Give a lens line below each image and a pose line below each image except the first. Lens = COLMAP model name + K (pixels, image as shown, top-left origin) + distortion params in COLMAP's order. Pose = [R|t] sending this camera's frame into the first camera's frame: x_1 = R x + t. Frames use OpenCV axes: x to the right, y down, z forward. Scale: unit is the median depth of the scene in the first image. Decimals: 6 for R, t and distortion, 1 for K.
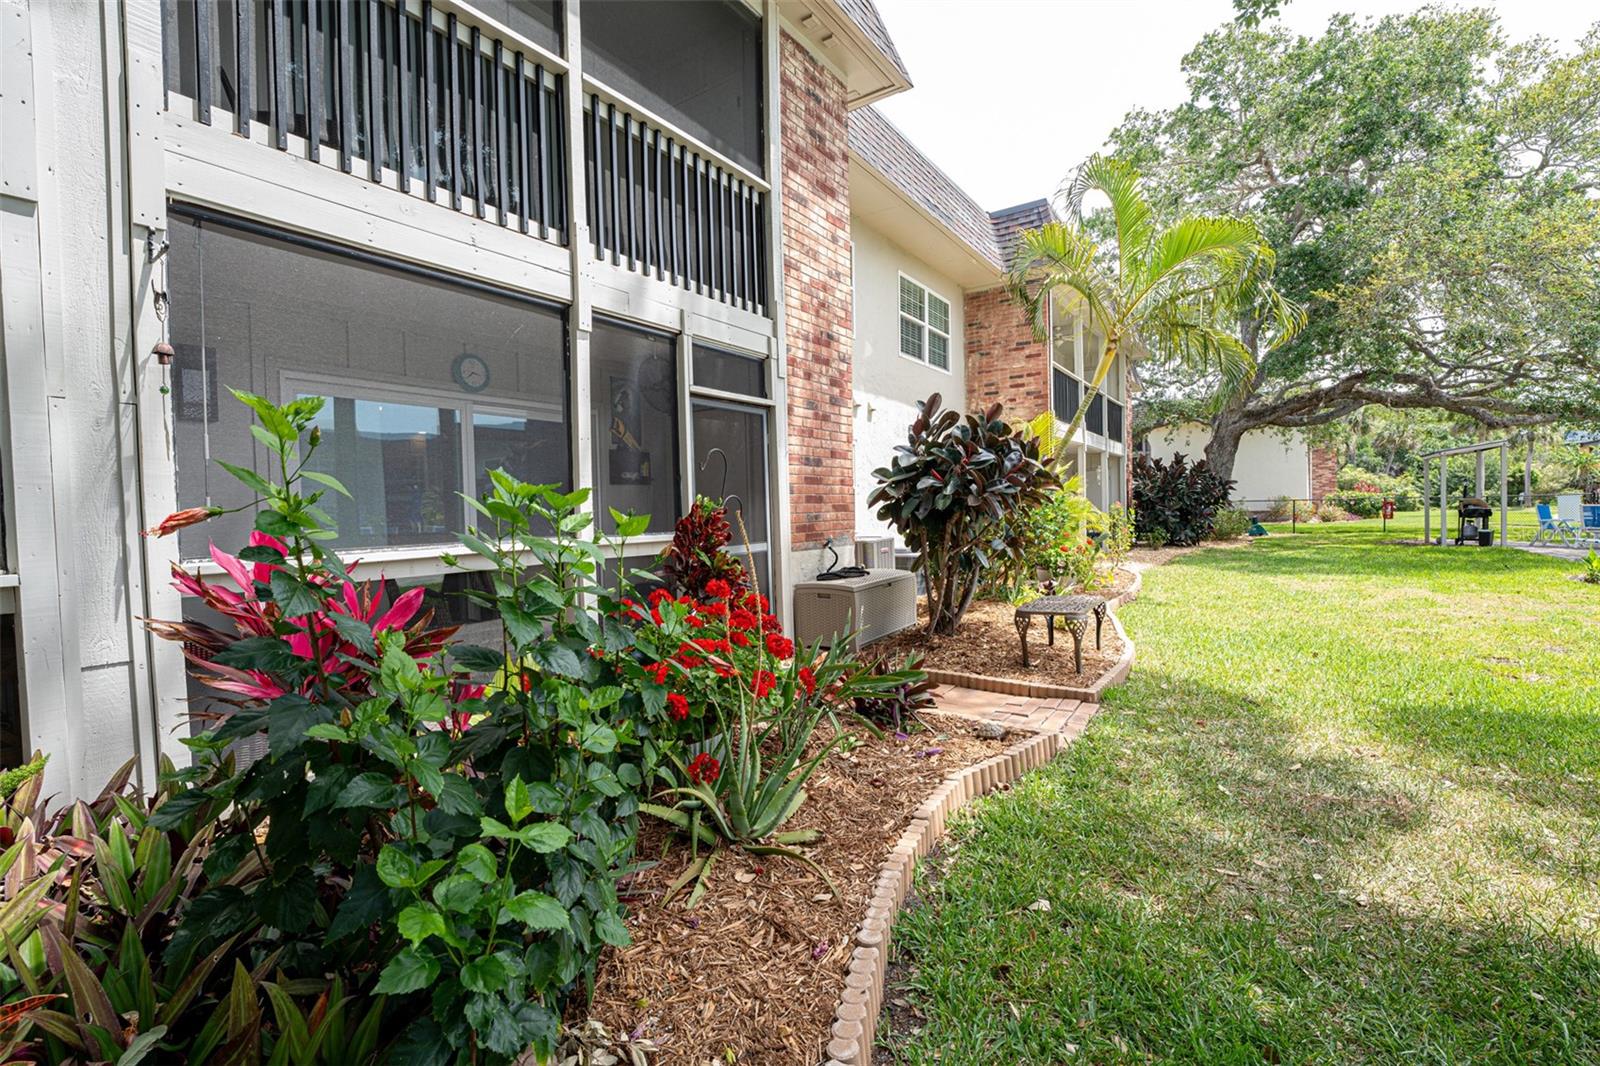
lens RADIAL K [[702.9, 0, 801.2], [0, 702.9, 521.9], [0, 0, 1]] dist [-0.019821, 0.001395]
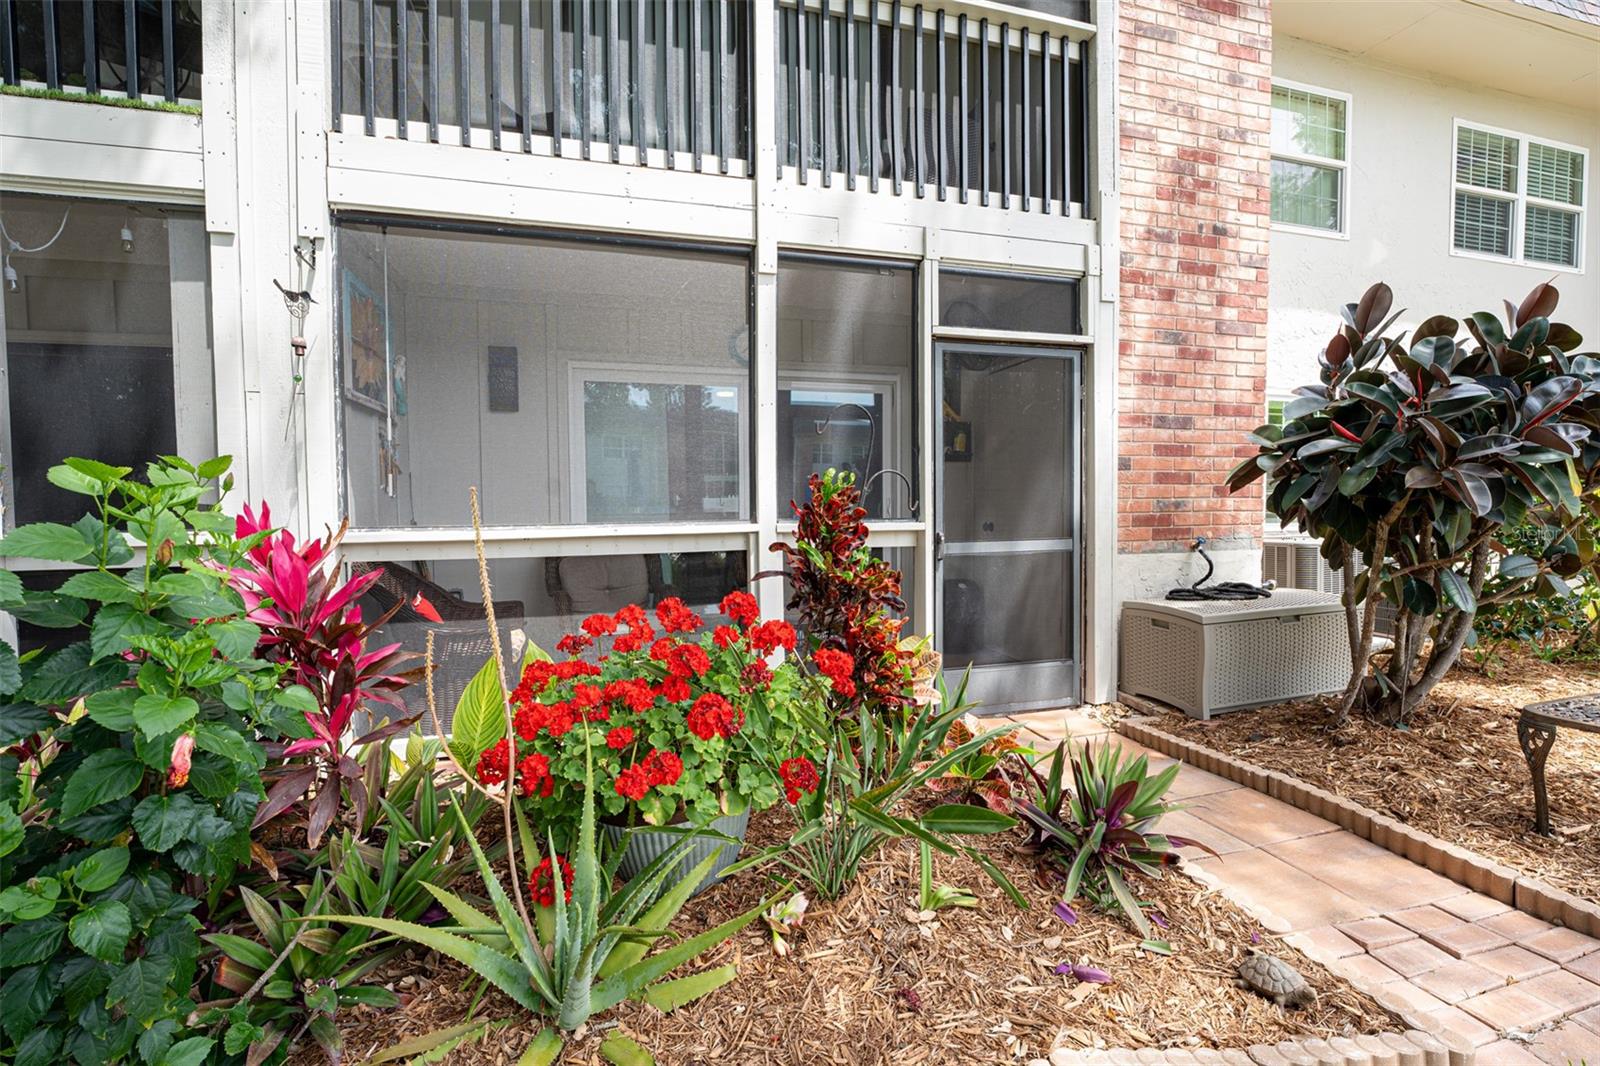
lens RADIAL K [[702.9, 0, 801.2], [0, 702.9, 521.9], [0, 0, 1]] dist [-0.019821, 0.001395]
pose [[0.766910, 0.037224, -0.640674, 0.190536], [-0.021670, 0.999249, 0.032118, -0.004335], [0.641389, -0.010748, 0.767141, 0.277385]]
